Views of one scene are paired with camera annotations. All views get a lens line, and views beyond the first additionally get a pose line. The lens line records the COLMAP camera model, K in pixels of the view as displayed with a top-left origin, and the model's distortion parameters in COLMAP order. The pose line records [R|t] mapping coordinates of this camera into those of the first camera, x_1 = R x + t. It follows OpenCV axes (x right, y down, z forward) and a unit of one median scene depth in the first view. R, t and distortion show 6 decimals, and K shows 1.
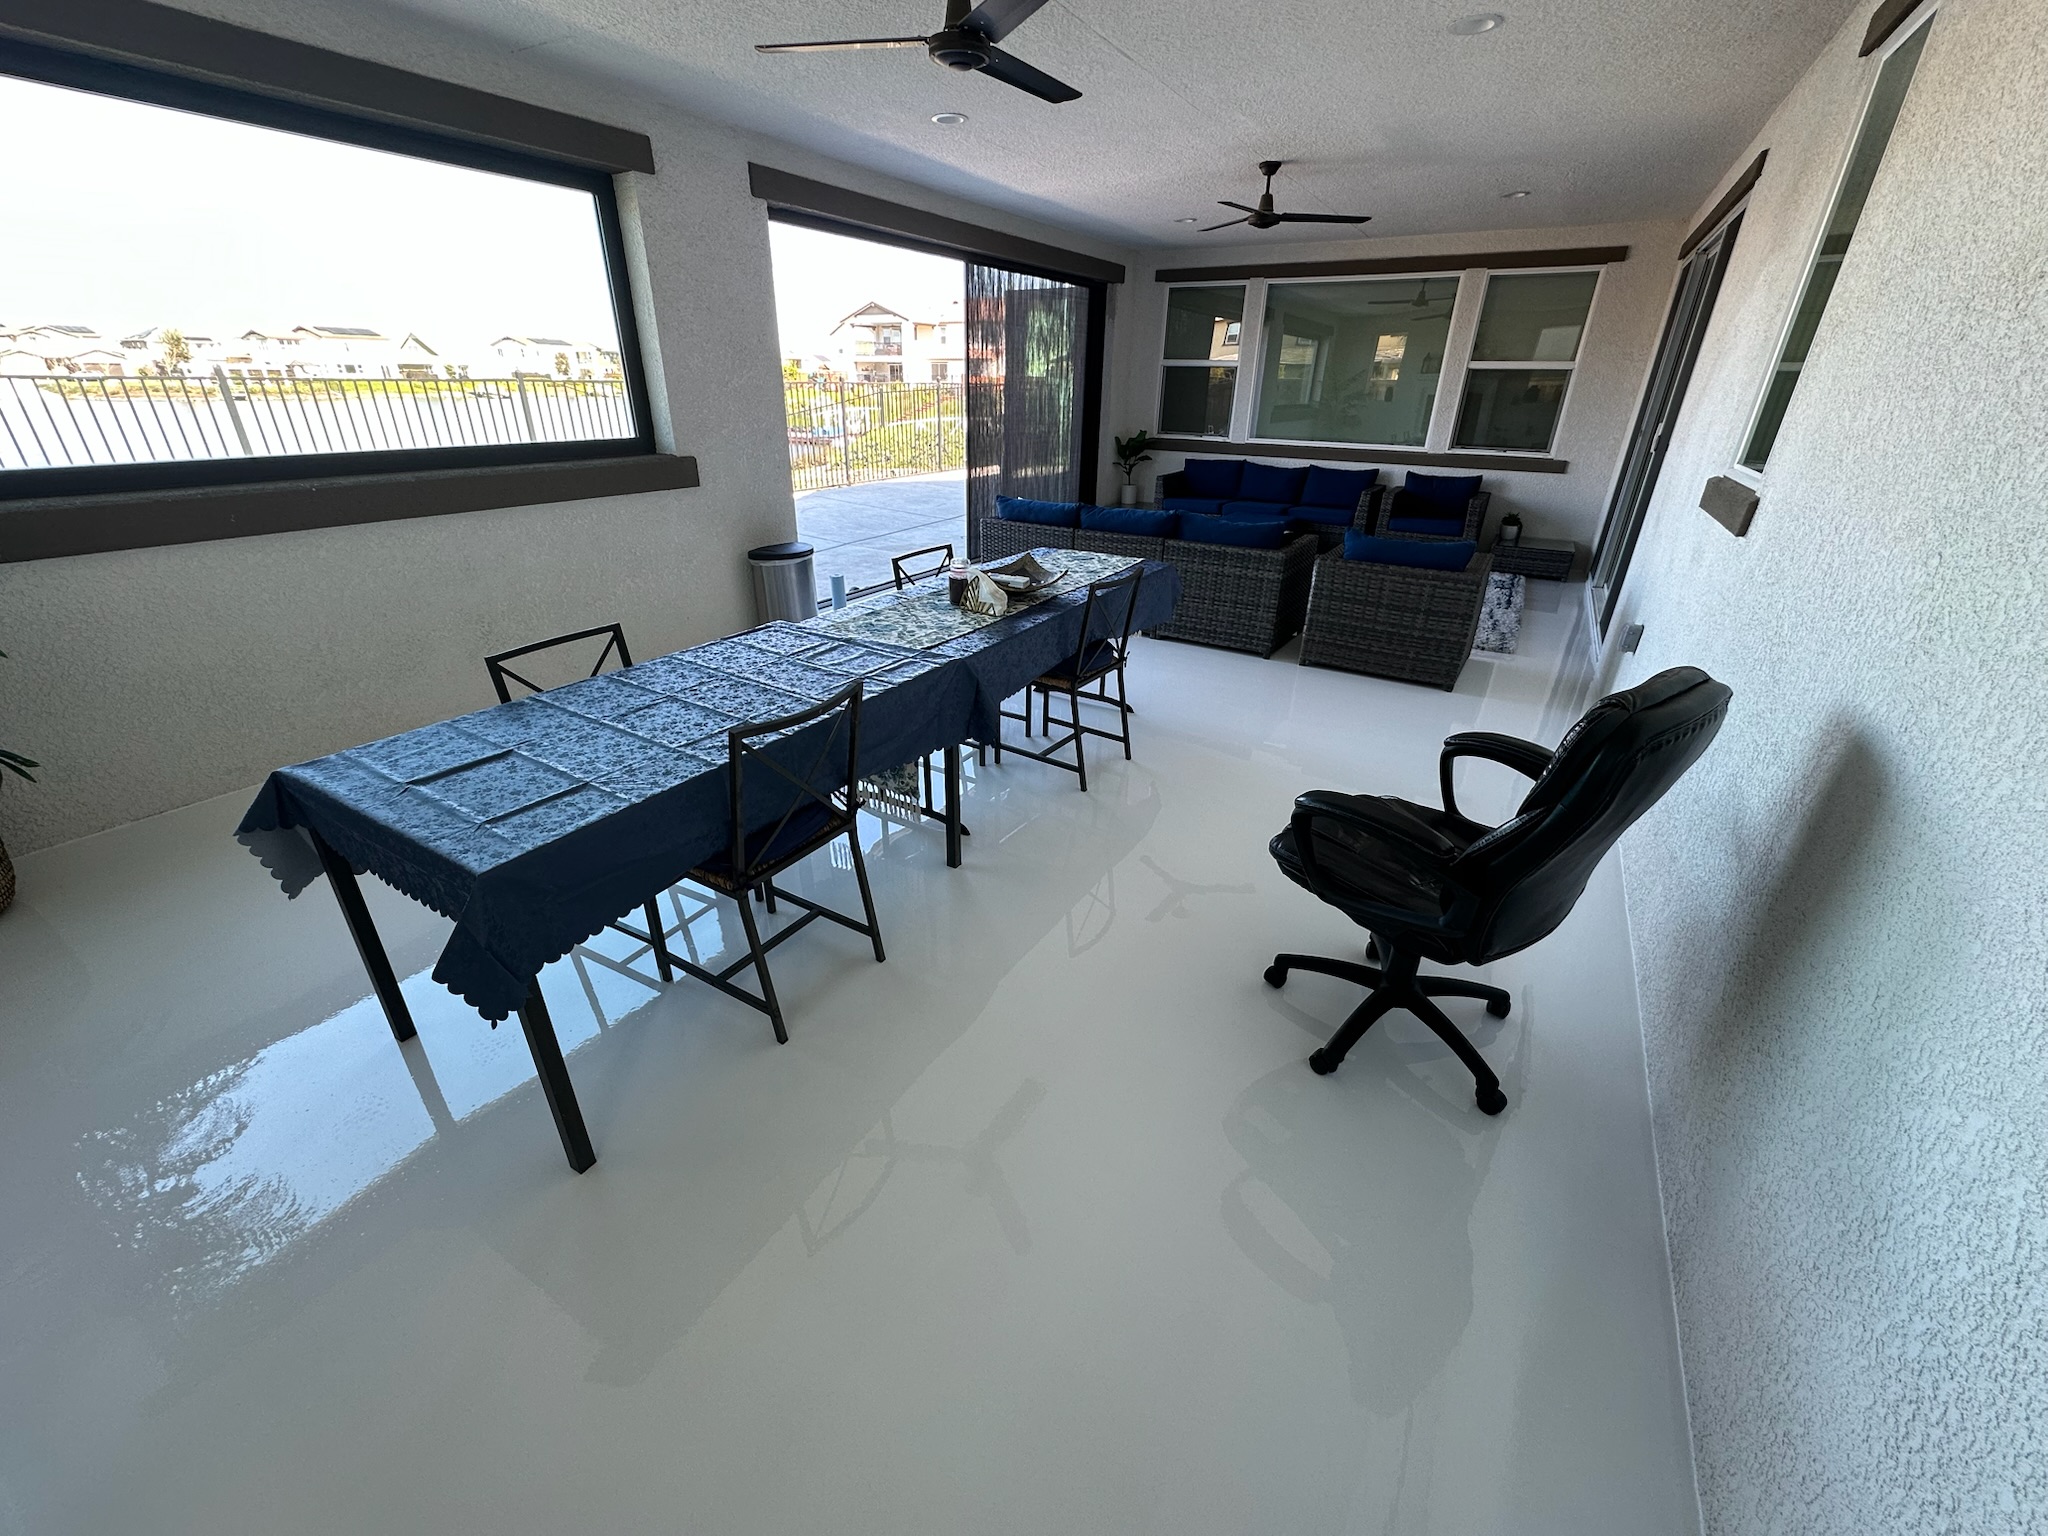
lens RADIAL K [[818.6, 0, 1025.3], [0, 818.6, 765.1], [0, 0, 1]] dist [-0.000167, 0.000217]
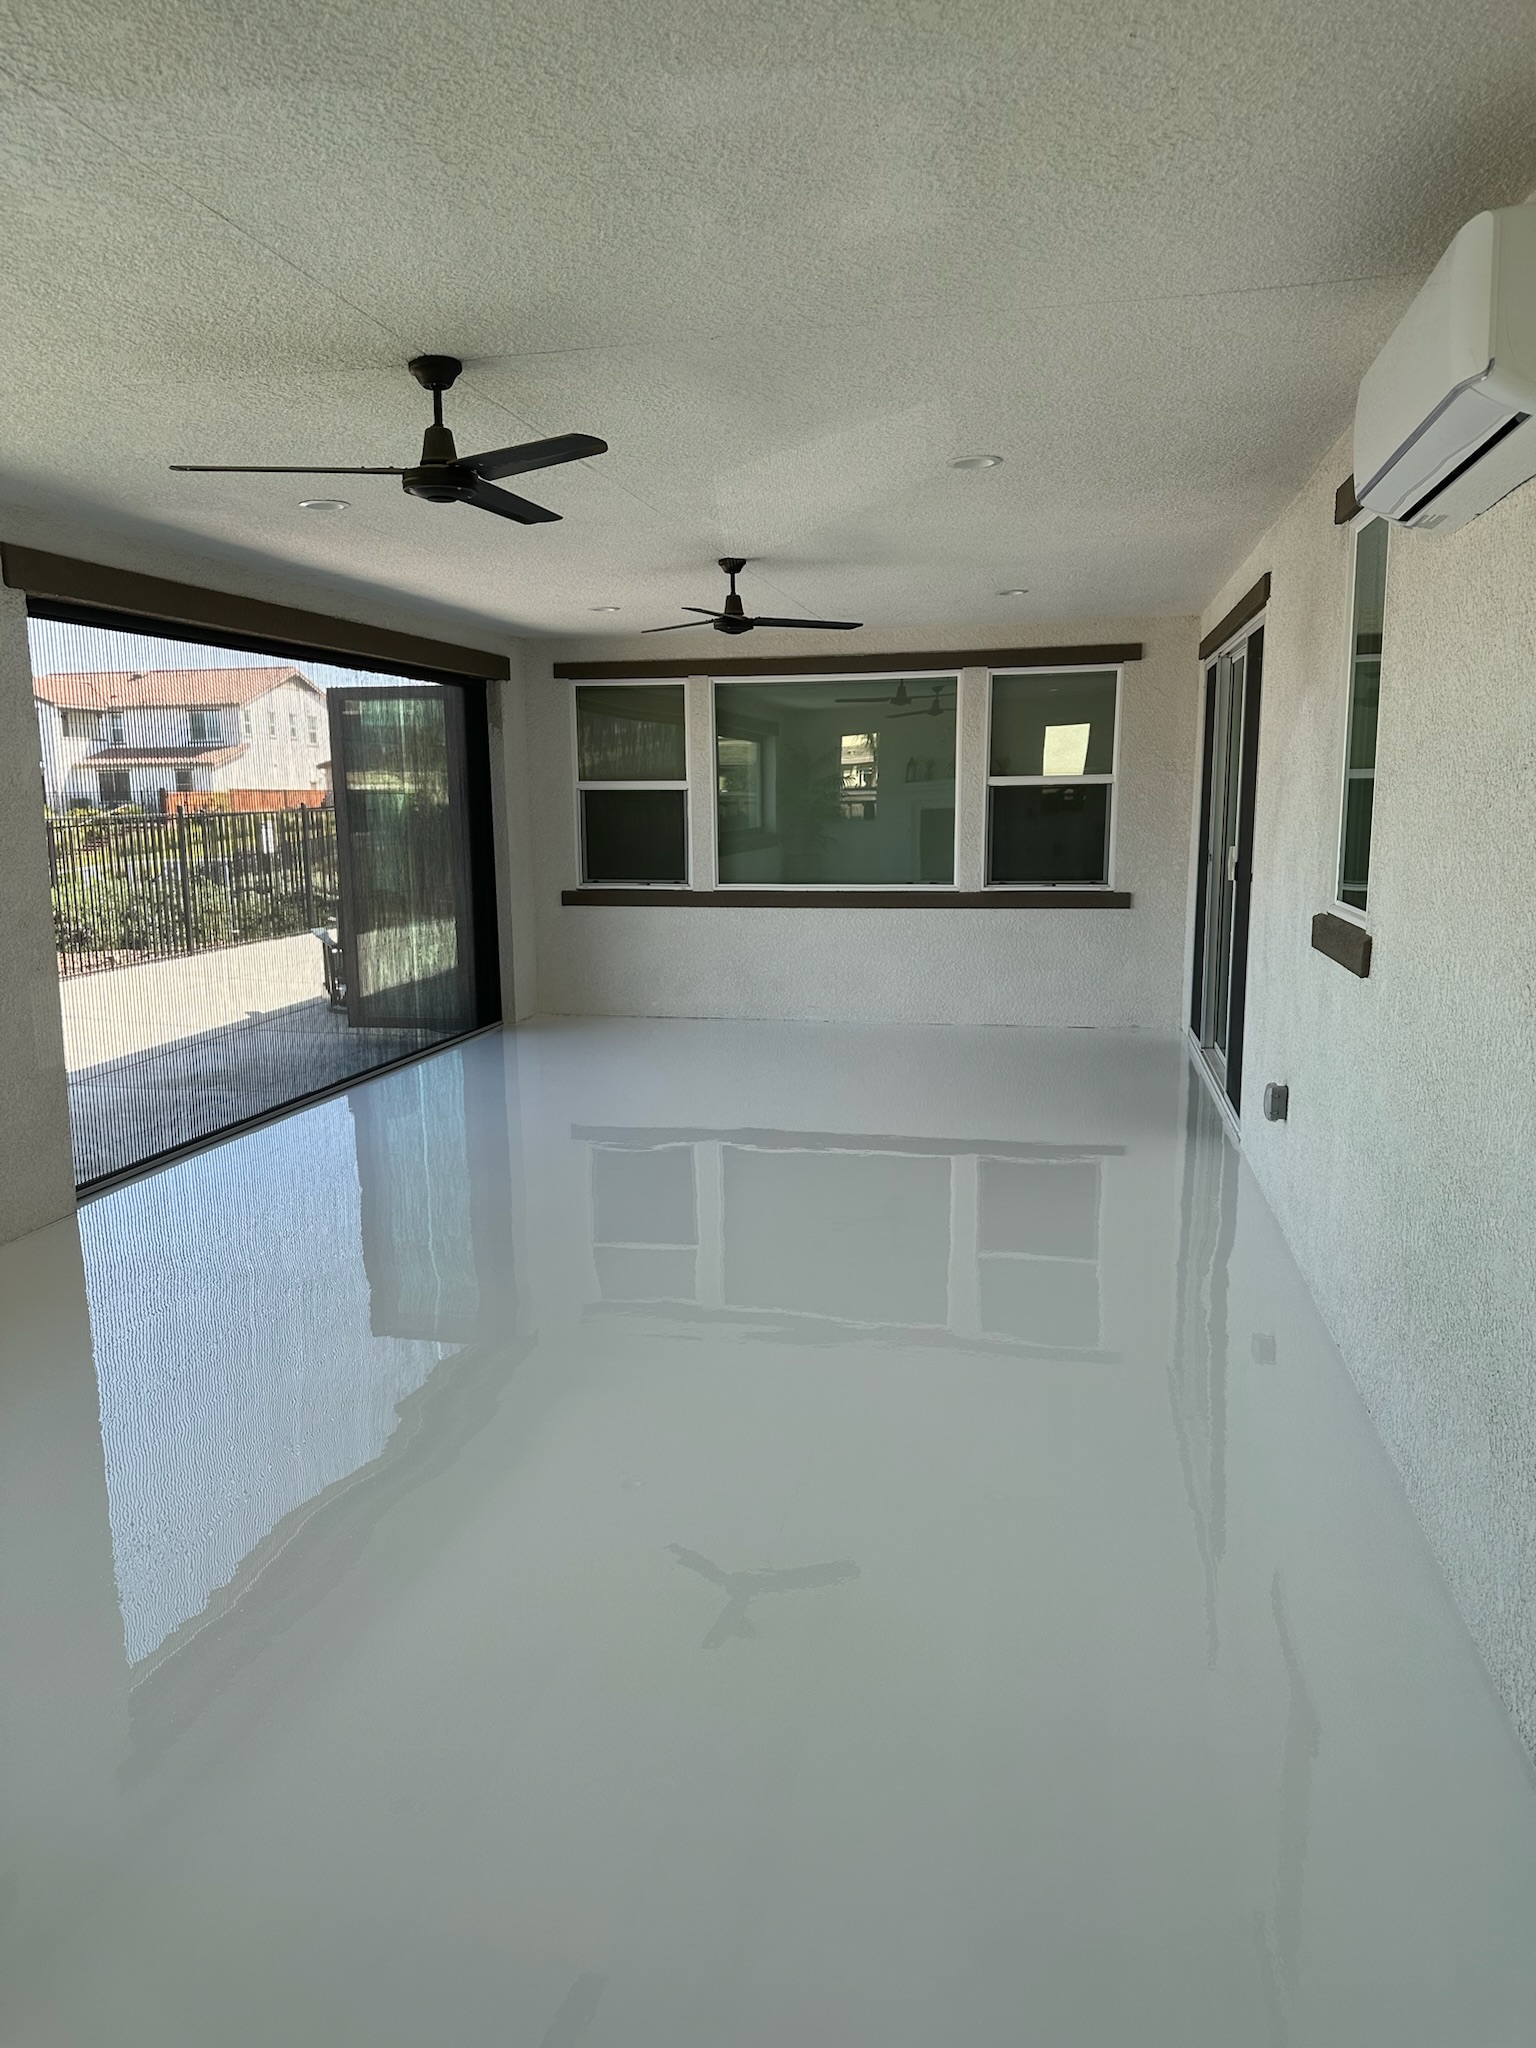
lens RADIAL K [[1409.5, 0, 768.0], [0, 1409.5, 1024.0], [0, 0, 1]] dist [0.182573, -0.342729]
pose [[0.945577, -0.077439, 0.316050, -0.095135], [0.160863, 0.955531, -0.247152, 0.021654], [-0.282856, 0.284542, 0.915985, -0.095792]]
